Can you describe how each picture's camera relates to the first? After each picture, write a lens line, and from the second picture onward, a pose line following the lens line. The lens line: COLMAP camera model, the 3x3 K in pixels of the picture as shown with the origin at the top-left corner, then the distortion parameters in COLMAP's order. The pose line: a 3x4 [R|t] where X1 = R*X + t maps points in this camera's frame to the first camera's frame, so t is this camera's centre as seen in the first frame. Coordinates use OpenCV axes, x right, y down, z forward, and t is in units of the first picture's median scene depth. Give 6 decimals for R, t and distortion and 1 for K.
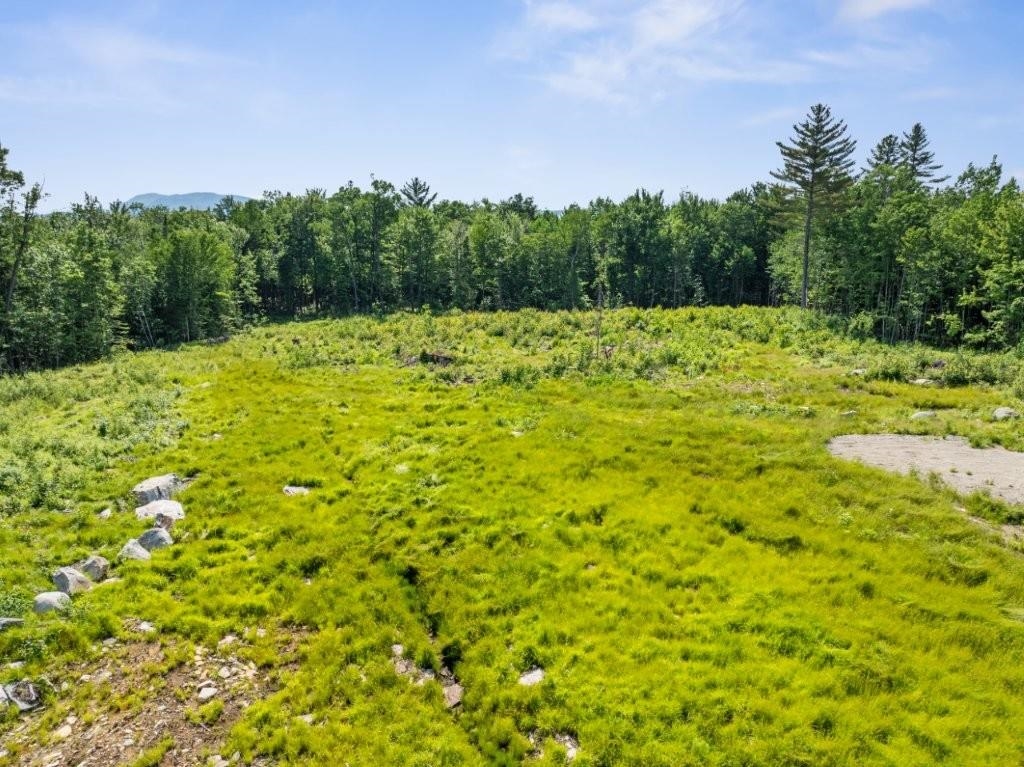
lens RADIAL K [[715.4, 0, 518.5], [0, 715.4, 384.2], [0, 0, 1]] dist [-0.032497, -0.004356]
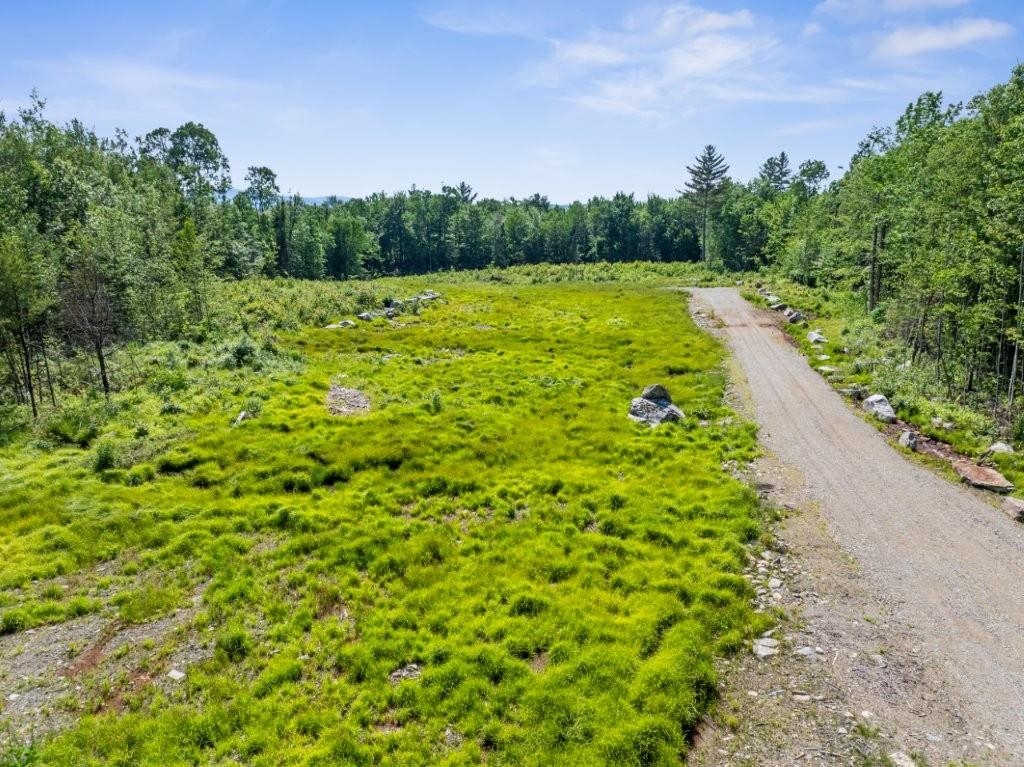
lens RADIAL K [[715.4, 0, 515.0], [0, 715.4, 381.6], [0, 0, 1]] dist [-0.032497, -0.004356]
pose [[0.999675, 0.004476, -0.025112, -0.008395], [-0.004386, 0.999984, 0.003620, 0.126673], [0.025128, -0.003509, 0.999678, -0.524853]]
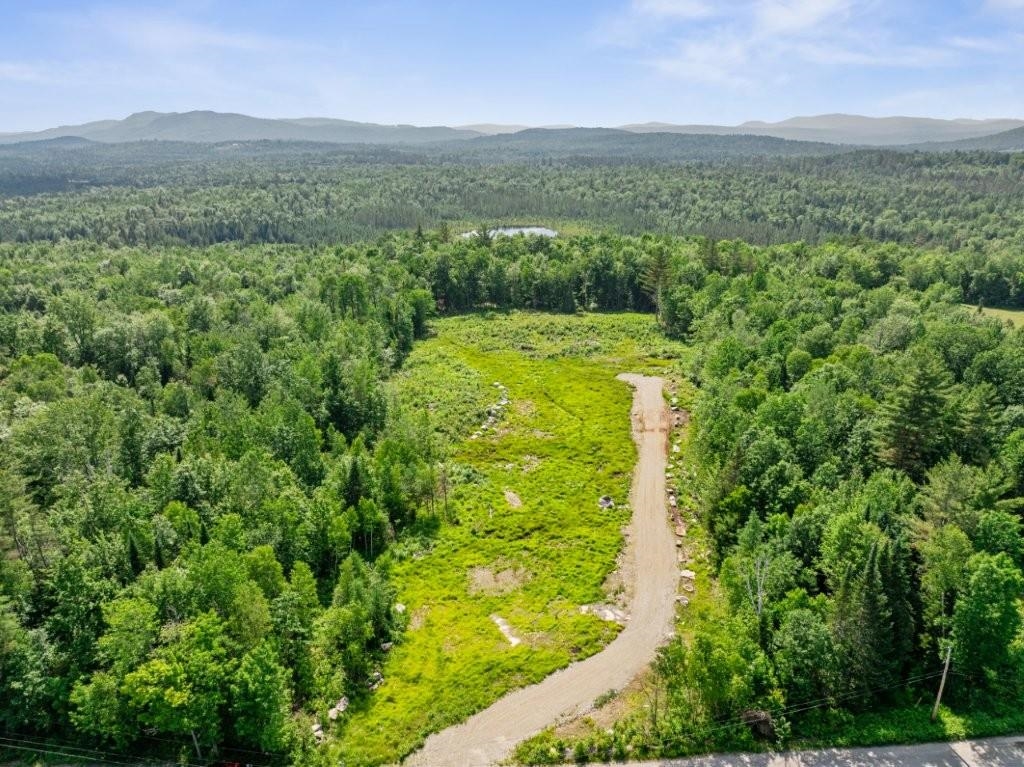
lens RADIAL K [[715.4, 0, 514.8], [0, 715.4, 384.7], [0, 0, 1]] dist [-0.032497, -0.004356]
pose [[0.999958, -0.004320, -0.008094, -0.072941], [0.005228, 0.993266, 0.115737, -0.127339], [0.007539, -0.115775, 0.993247, -1.168030]]
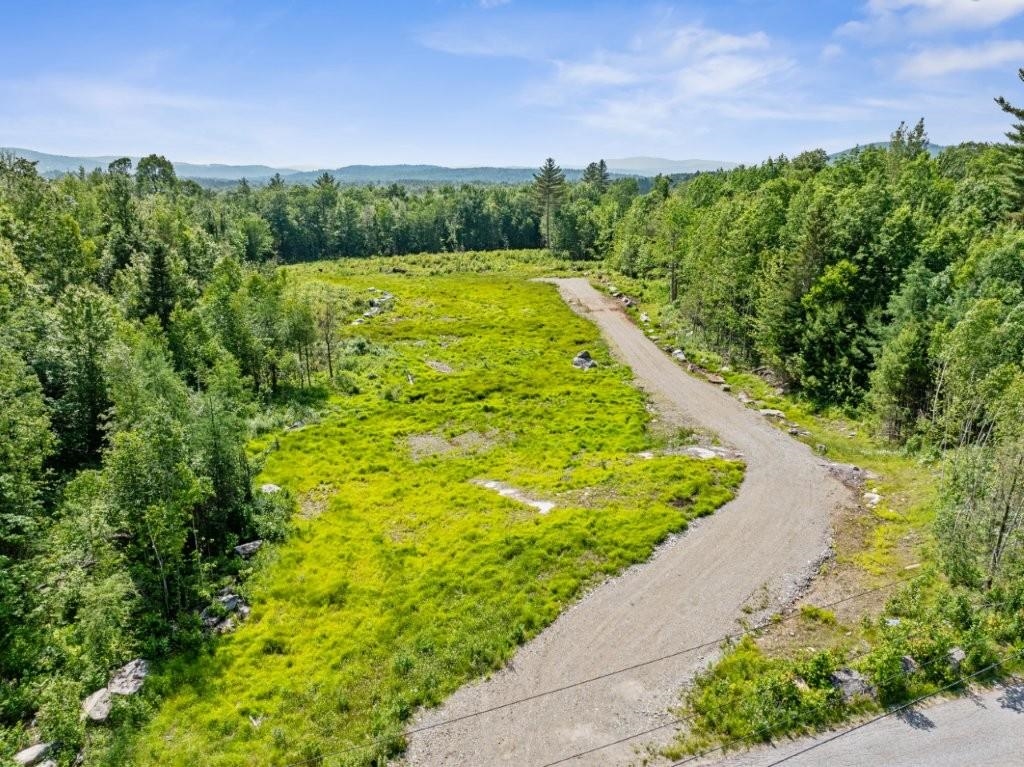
lens RADIAL K [[715.4, 0, 513.7], [0, 715.4, 384.9], [0, 0, 1]] dist [-0.032497, -0.004356]
pose [[0.973832, -0.063394, 0.218248, -0.154472], [0.049863, 0.996509, 0.066964, 0.113640], [-0.221731, -0.054329, 0.973593, -0.827371]]
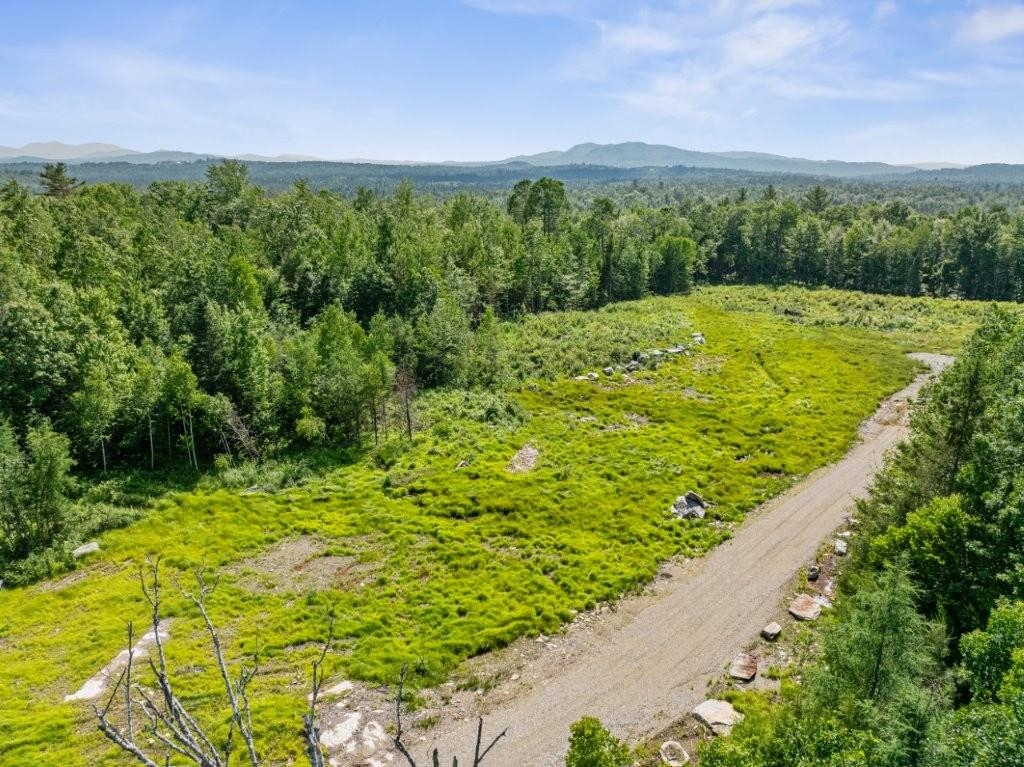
lens RADIAL K [[715.4, 0, 516.3], [0, 715.4, 383.4], [0, 0, 1]] dist [-0.032497, -0.004356]
pose [[0.846863, 0.154434, -0.508893, 0.161315], [-0.120543, 0.987744, 0.099153, 0.032736], [0.517969, -0.022626, 0.855100, -0.672709]]
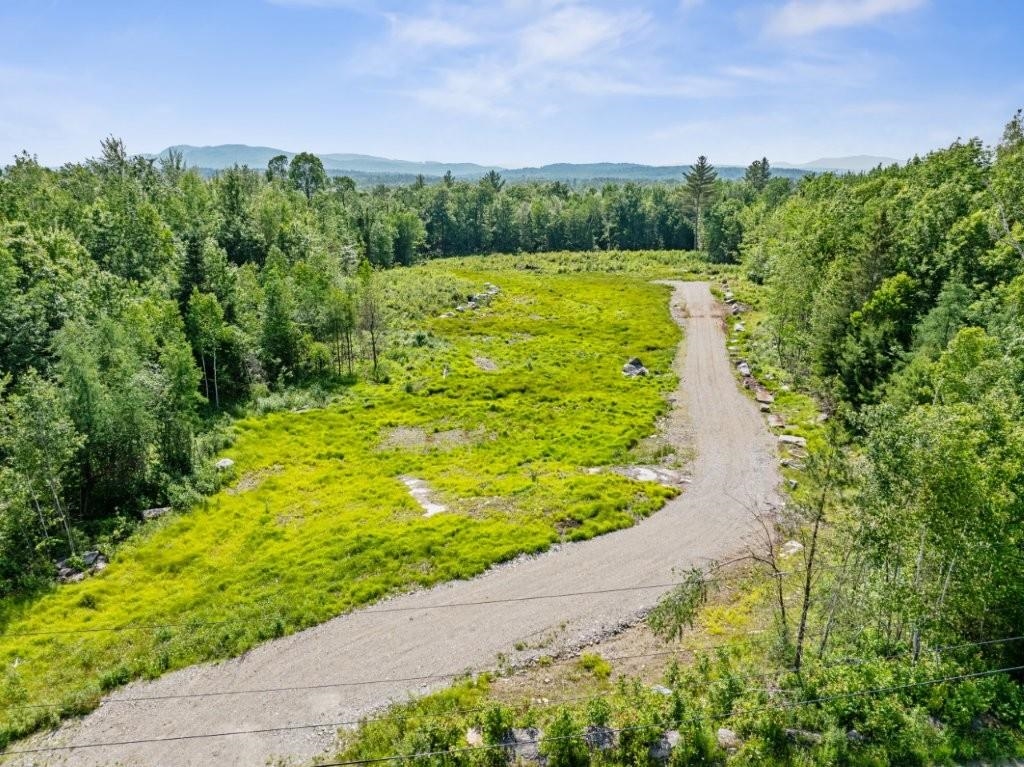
lens RADIAL K [[715.4, 0, 512.9], [0, 715.4, 382.5], [0, 0, 1]] dist [-0.032497, -0.004356]
pose [[0.999014, 0.013735, -0.042221, -0.035129], [-0.011138, 0.998067, 0.061136, 0.114511], [0.042979, -0.060606, 0.997236, -0.830077]]
